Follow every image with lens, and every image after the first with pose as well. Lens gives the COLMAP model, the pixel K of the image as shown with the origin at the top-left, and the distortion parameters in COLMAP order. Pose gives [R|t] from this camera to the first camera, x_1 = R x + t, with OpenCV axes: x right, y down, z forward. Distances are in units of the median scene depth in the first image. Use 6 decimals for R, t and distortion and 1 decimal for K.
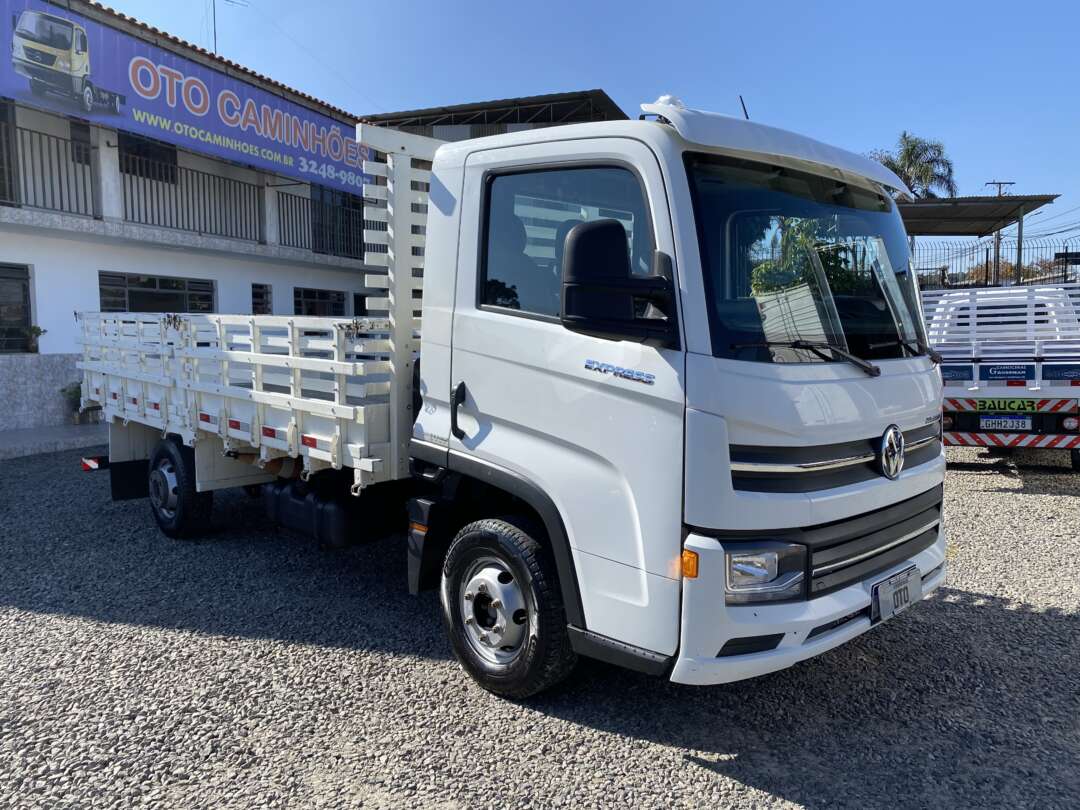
lens RADIAL K [[807.8, 0, 540.0], [0, 807.8, 405.0], [0, 0, 1]] dist [0.012883, -0.002627]
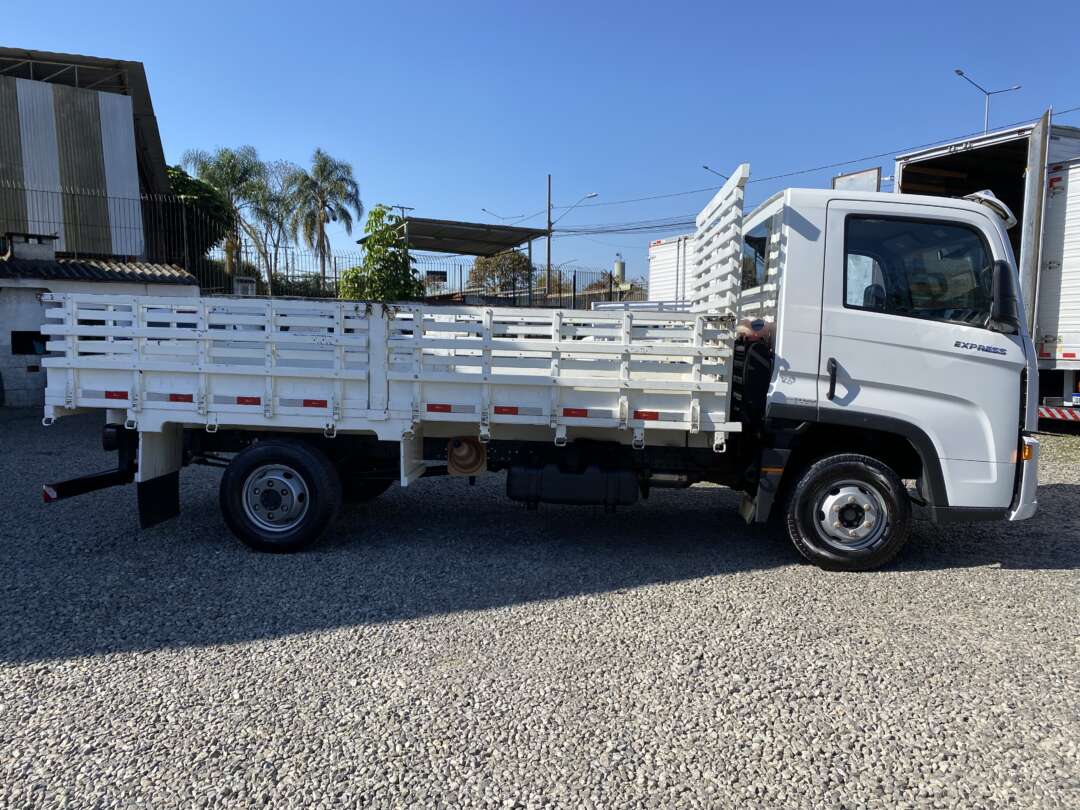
lens RADIAL K [[807.8, 0, 540.0], [0, 807.8, 405.0], [0, 0, 1]] dist [0.012883, -0.002627]
pose [[0.762389, -0.048030, 0.645334, -1.327153], [0.051102, 0.998596, 0.013950, 0.006509], [-0.645098, 0.022343, 0.763773, 0.221733]]
